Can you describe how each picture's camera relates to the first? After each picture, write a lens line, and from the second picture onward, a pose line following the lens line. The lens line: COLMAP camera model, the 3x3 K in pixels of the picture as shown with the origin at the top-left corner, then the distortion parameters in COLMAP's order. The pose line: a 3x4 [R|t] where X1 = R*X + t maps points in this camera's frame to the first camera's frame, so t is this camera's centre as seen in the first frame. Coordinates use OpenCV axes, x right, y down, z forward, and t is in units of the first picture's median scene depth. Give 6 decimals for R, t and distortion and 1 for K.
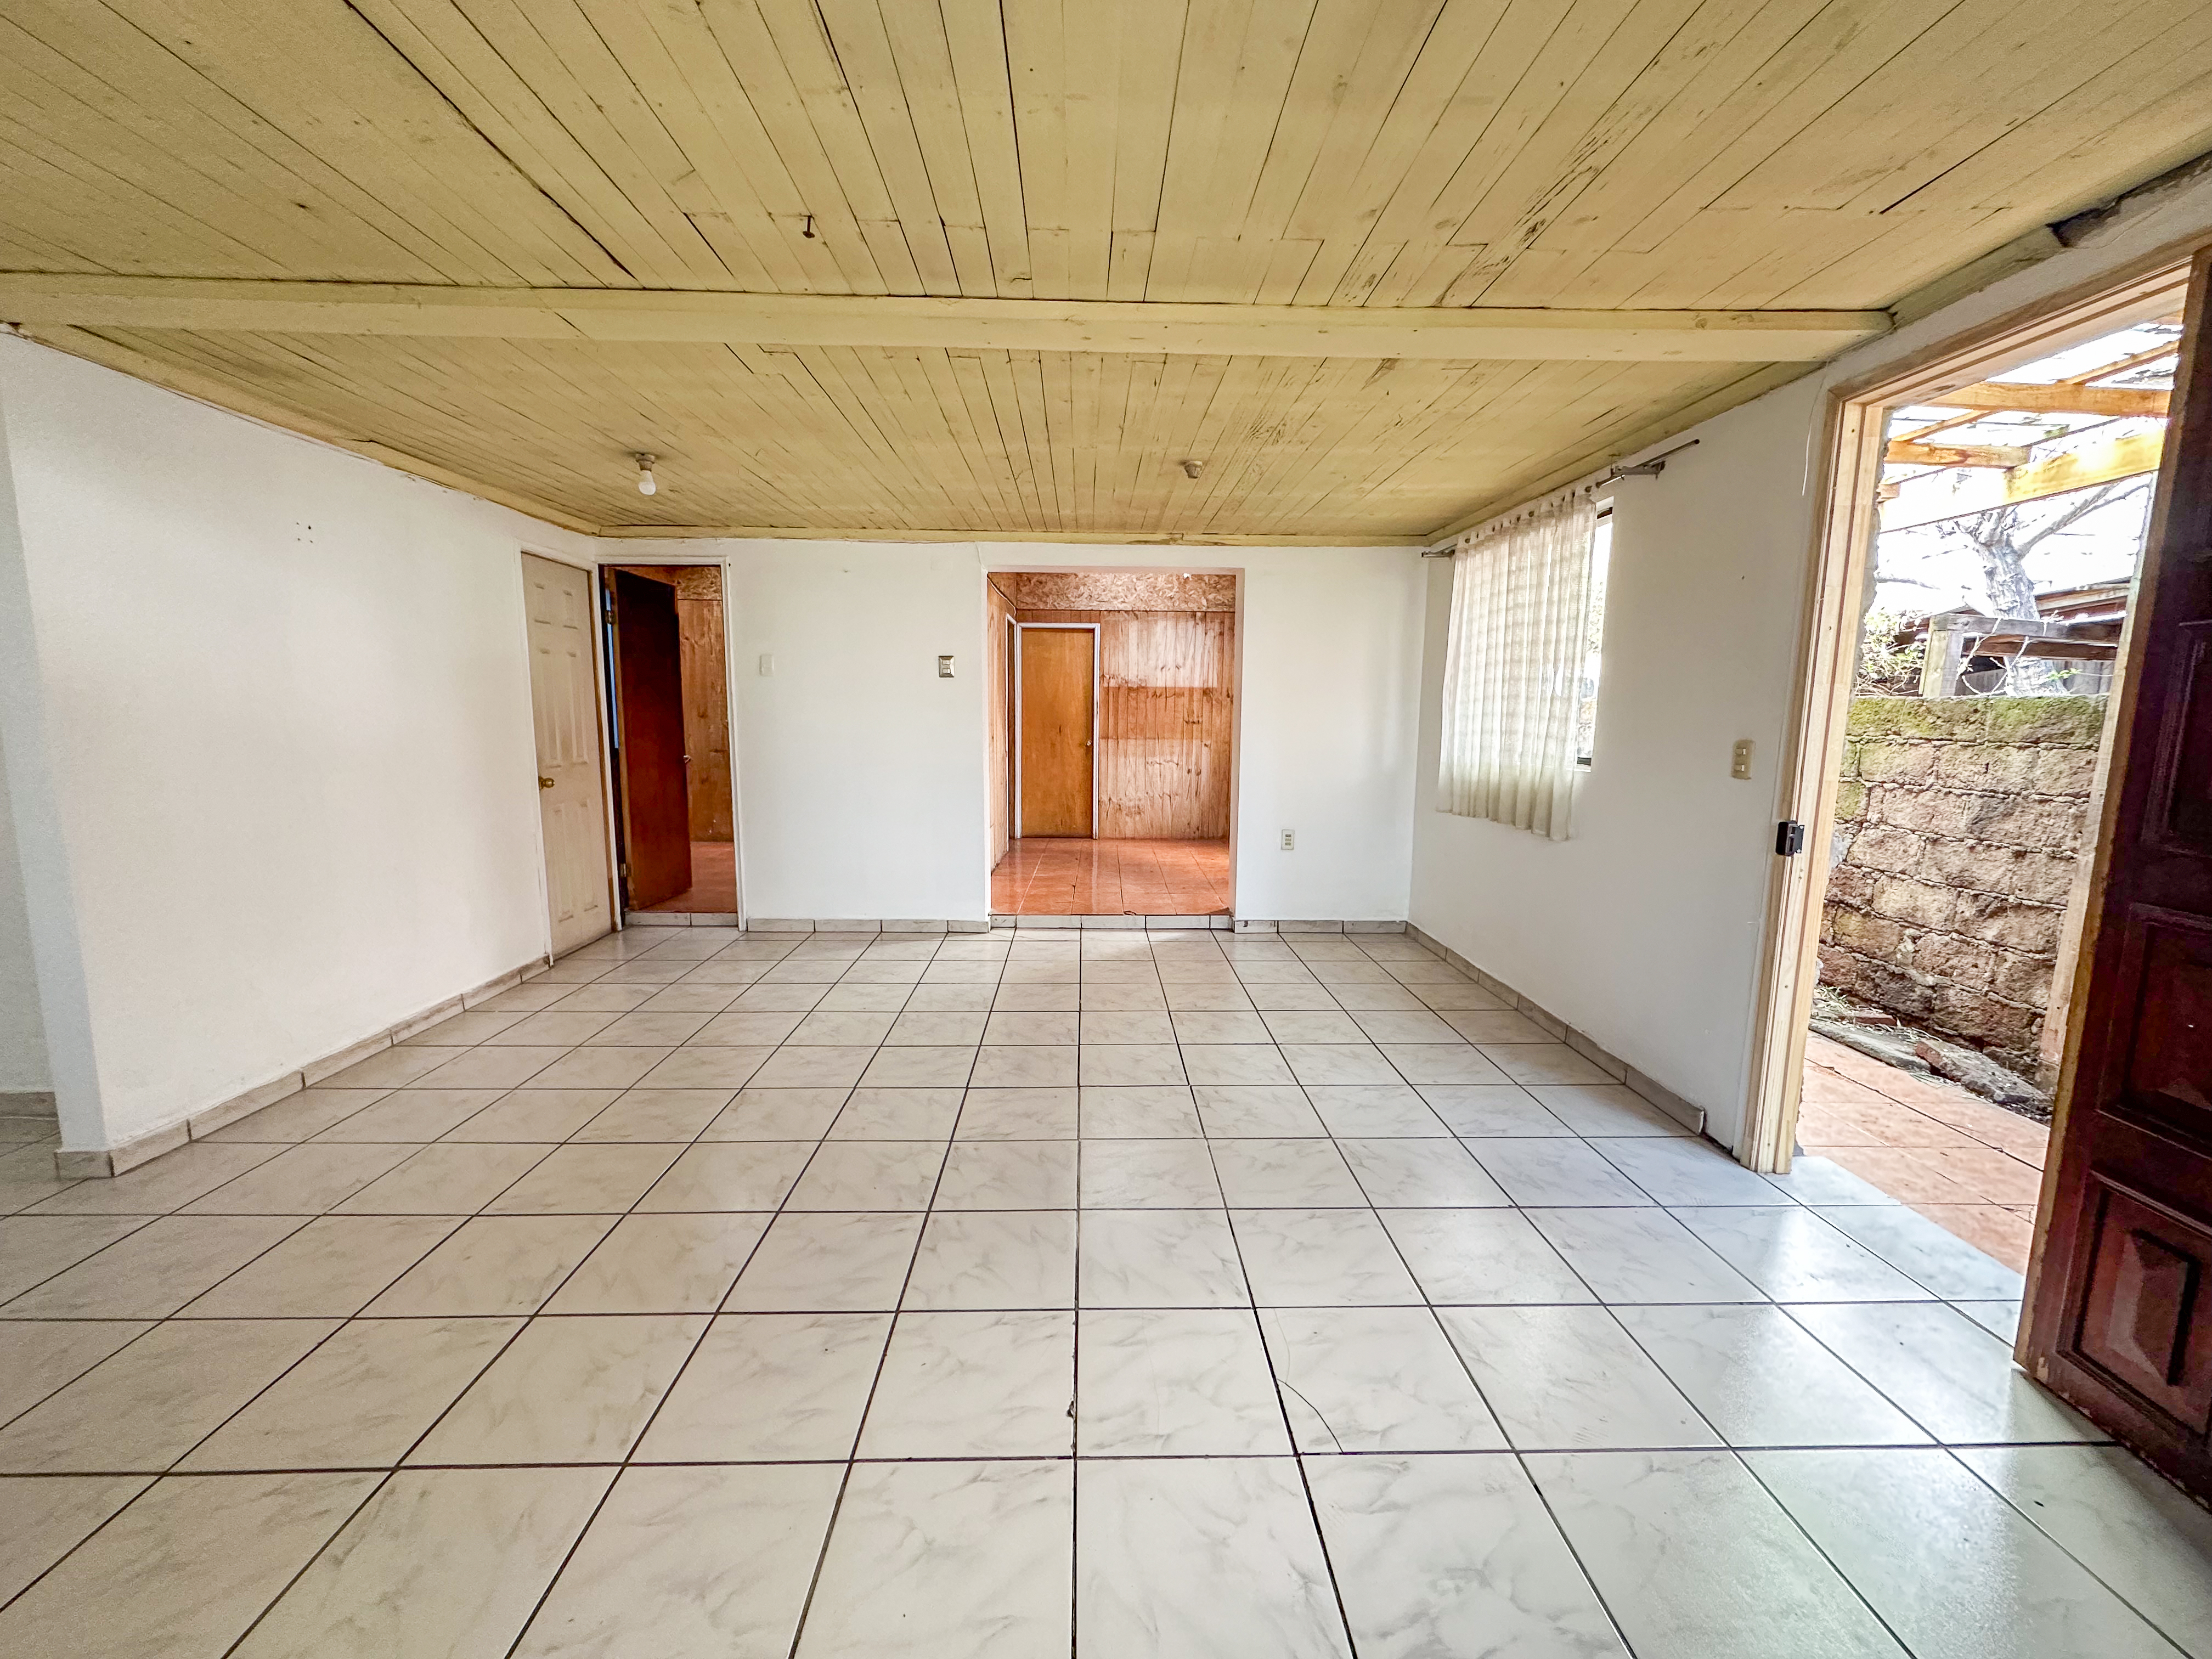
lens RADIAL K [[882.3, 0, 1101.4], [0, 882.3, 831.4], [0, 0, 1]] dist [-0.002719, 0.000307]
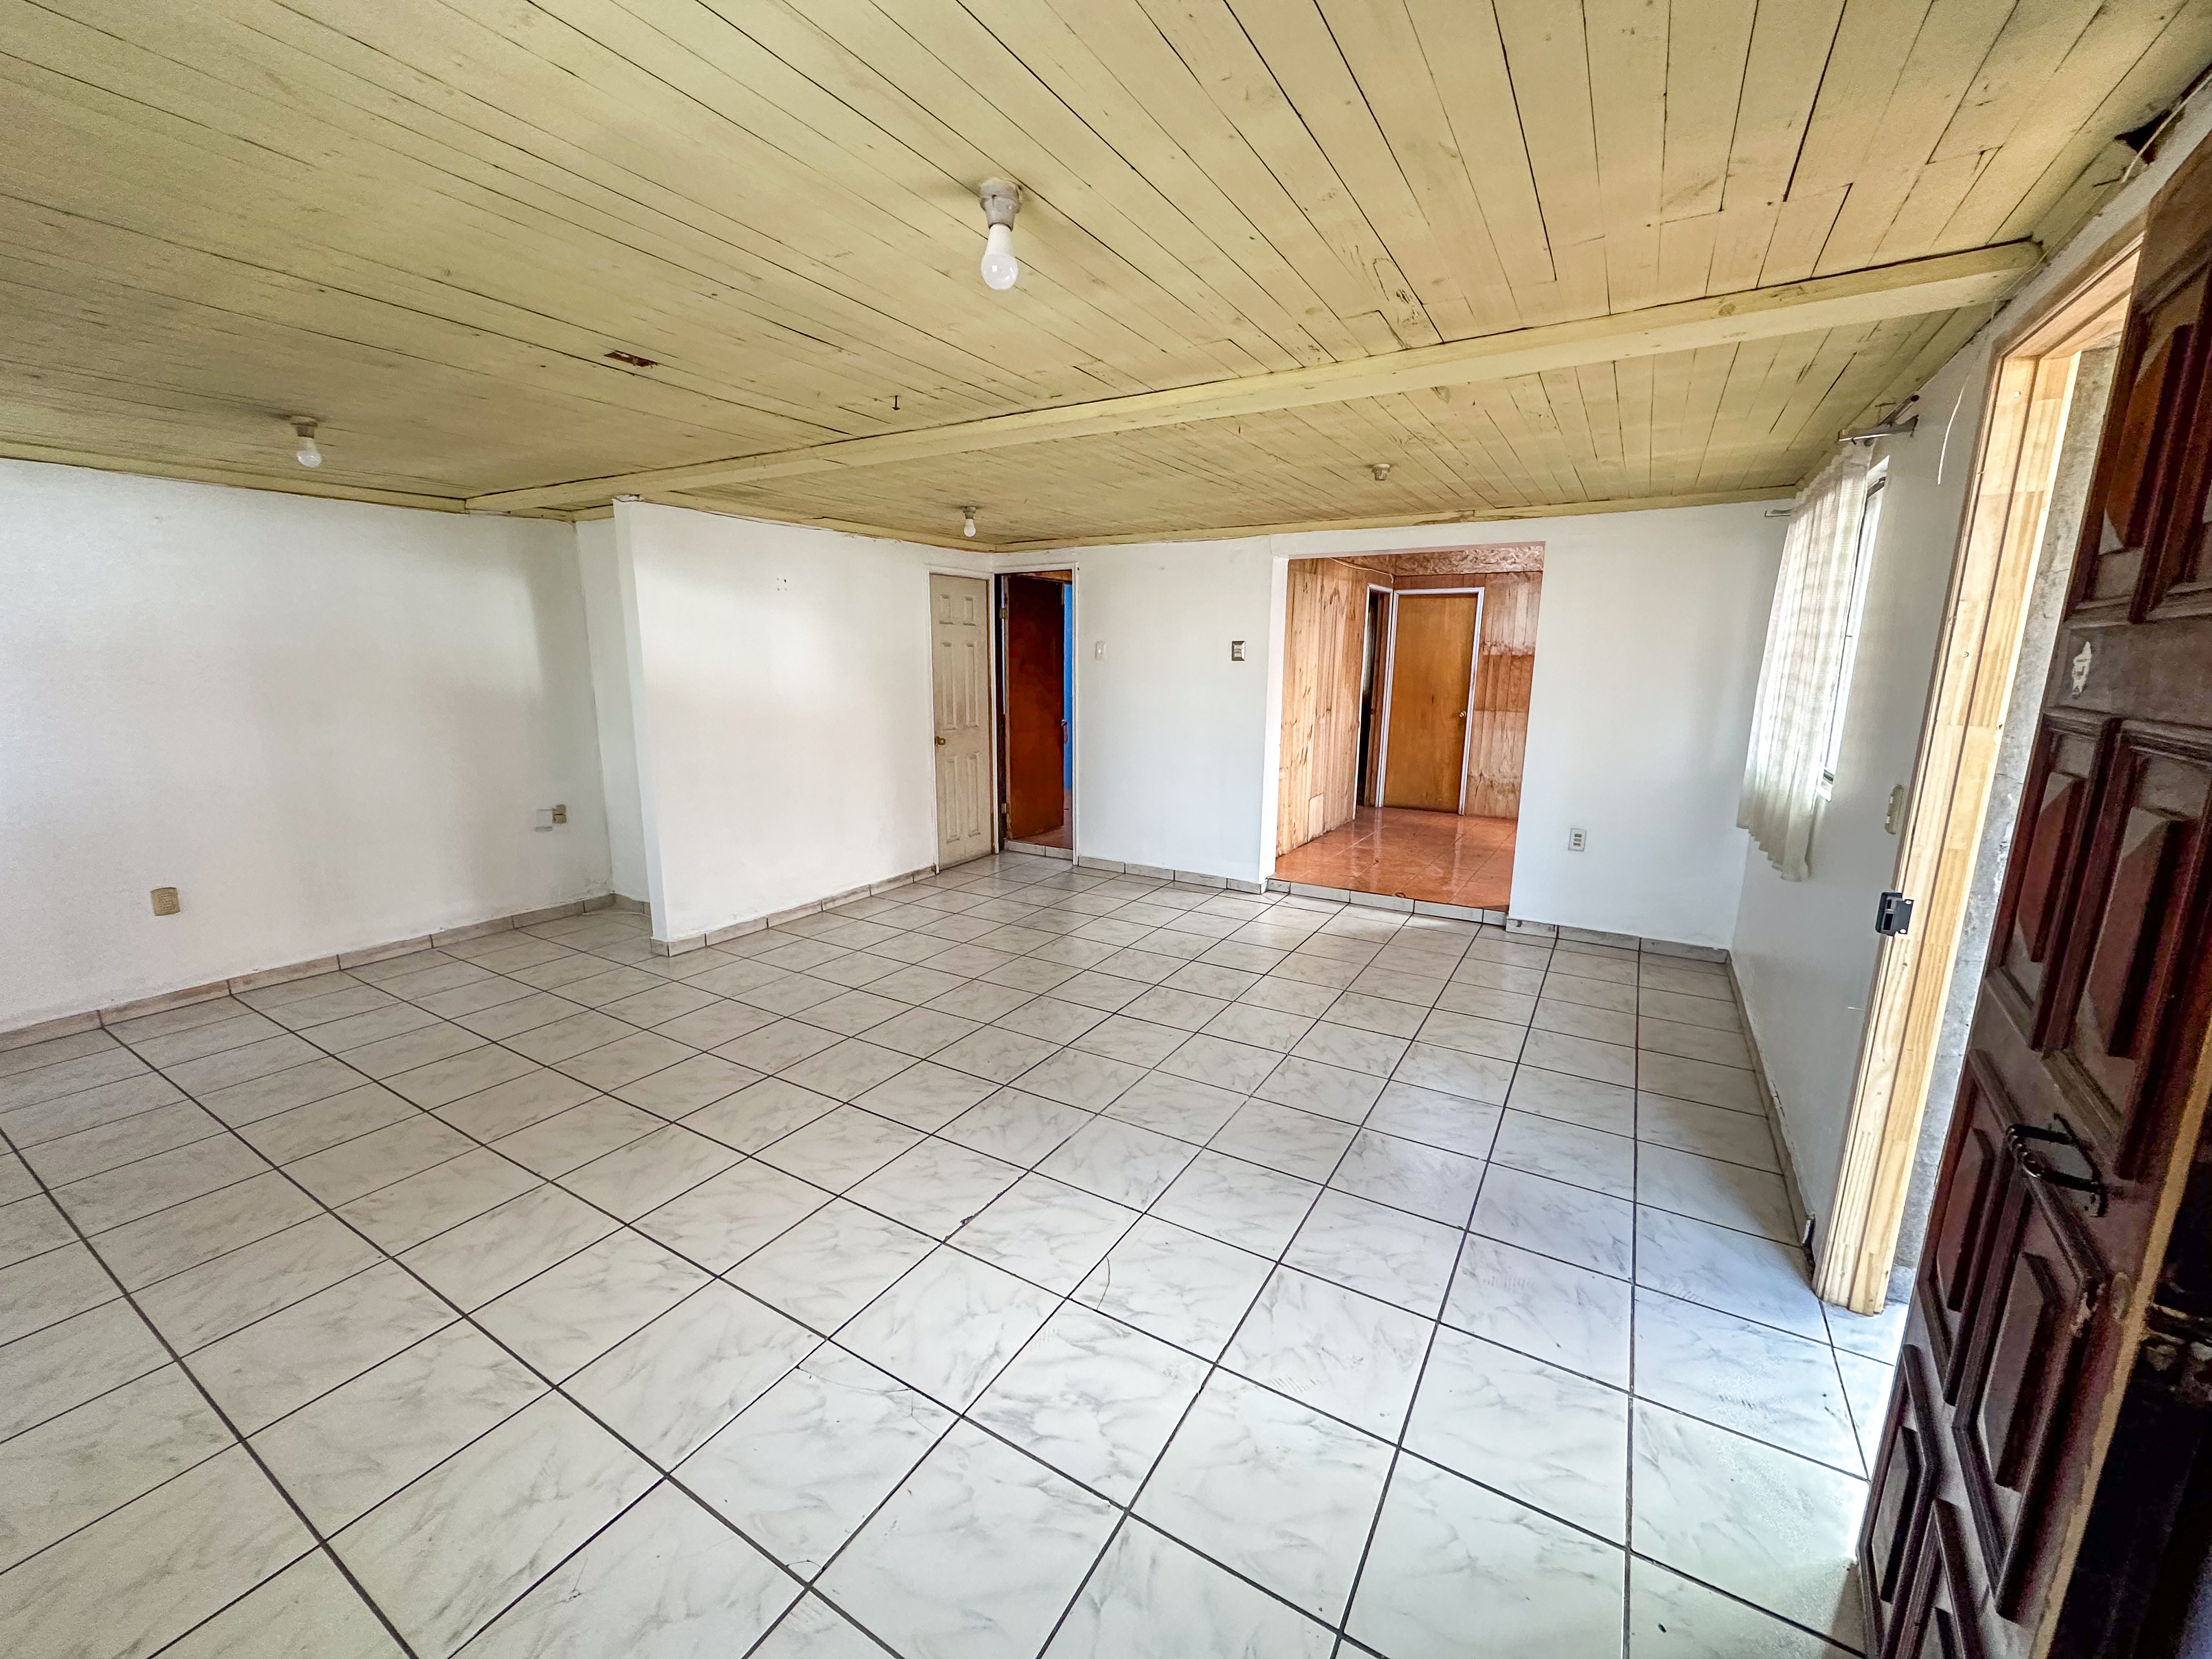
lens RADIAL K [[882.3, 0, 1101.4], [0, 882.3, 831.4], [0, 0, 1]] dist [-0.002719, 0.000307]
pose [[0.843145, 0.103157, -0.527699, 0.294419], [-0.070831, 0.994180, 0.081175, -0.040732], [0.533001, -0.031065, 0.845544, -0.033657]]
